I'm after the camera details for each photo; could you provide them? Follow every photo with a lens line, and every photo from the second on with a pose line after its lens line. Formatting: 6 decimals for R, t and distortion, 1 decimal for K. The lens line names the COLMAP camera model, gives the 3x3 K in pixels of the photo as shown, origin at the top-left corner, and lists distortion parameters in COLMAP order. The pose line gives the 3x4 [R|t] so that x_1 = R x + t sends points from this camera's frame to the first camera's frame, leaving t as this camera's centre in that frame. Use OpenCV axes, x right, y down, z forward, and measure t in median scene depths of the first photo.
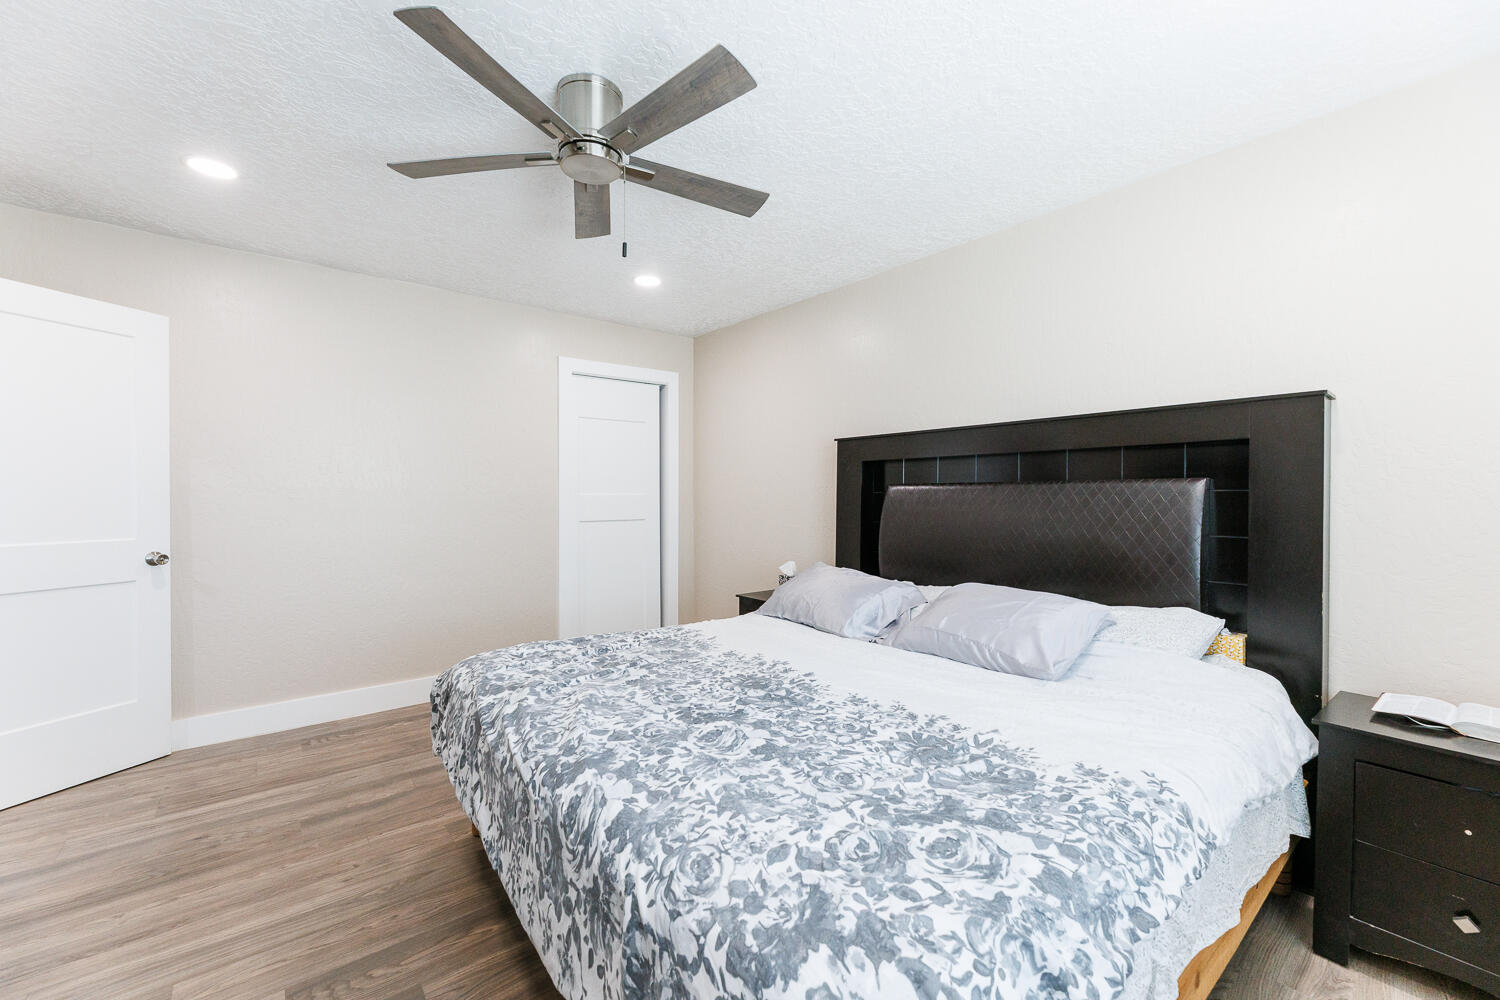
lens RADIAL K [[605.6, 0, 760.7], [0, 605.6, 496.5], [0, 0, 1]] dist [-0.001862, 0.000185]
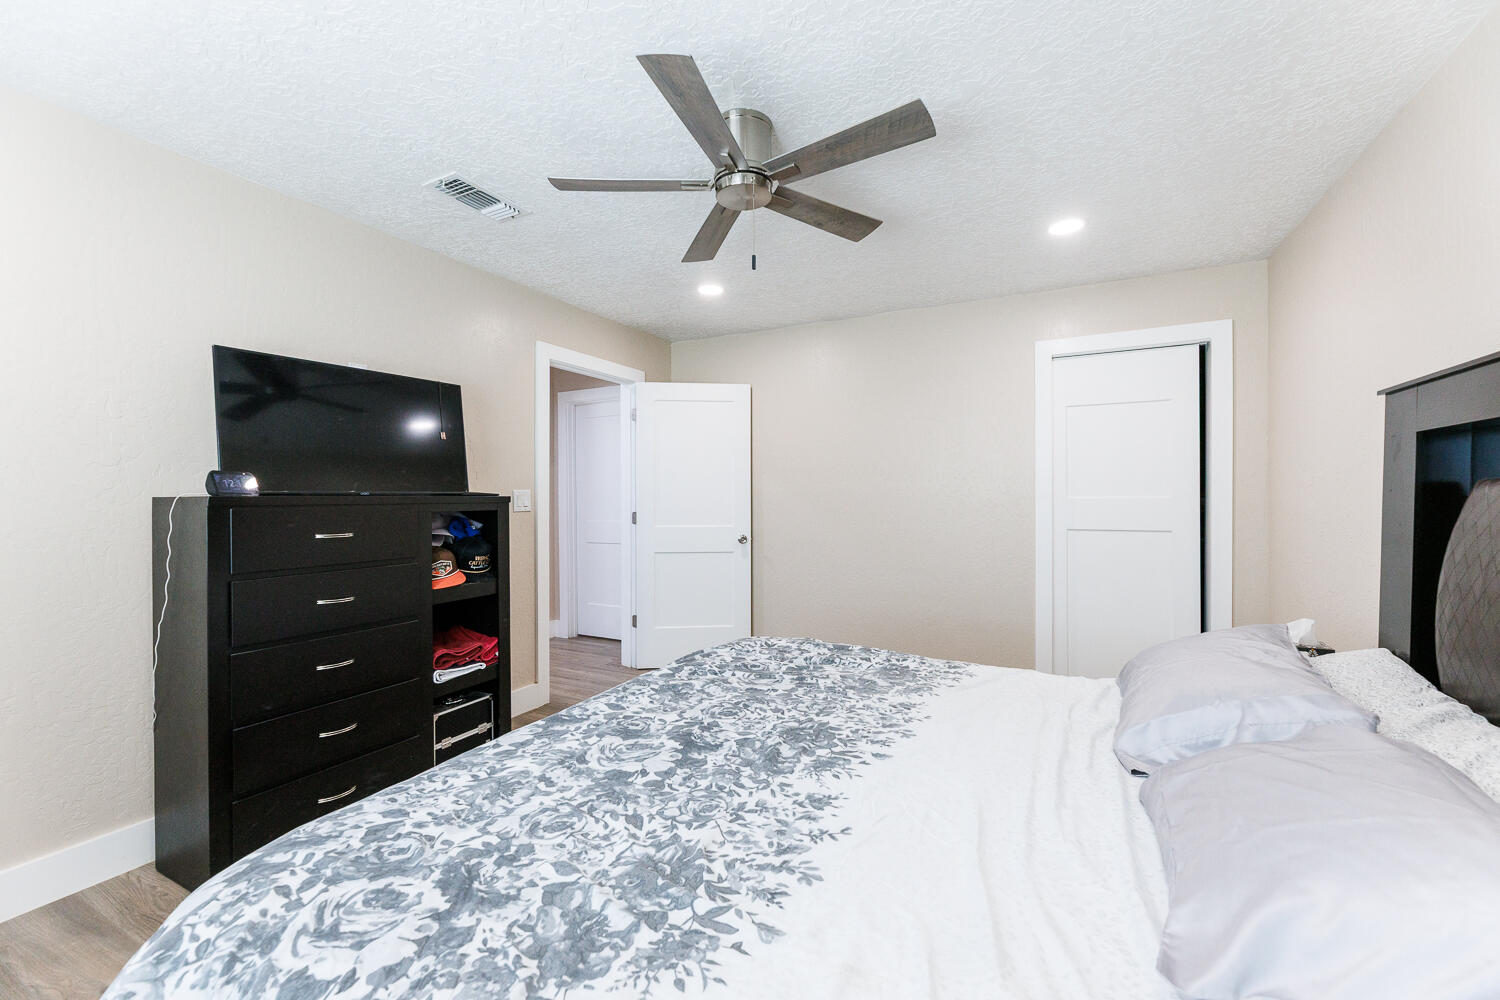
lens RADIAL K [[605.6, 0, 752.0], [0, 605.6, 500.5], [0, 0, 1]] dist [-0.001862, 0.000185]
pose [[0.393633, 0.007982, -0.919233, 0.822437], [0.002848, 0.999947, 0.009902, -0.023625], [0.919263, -0.006516, 0.393590, 0.692372]]
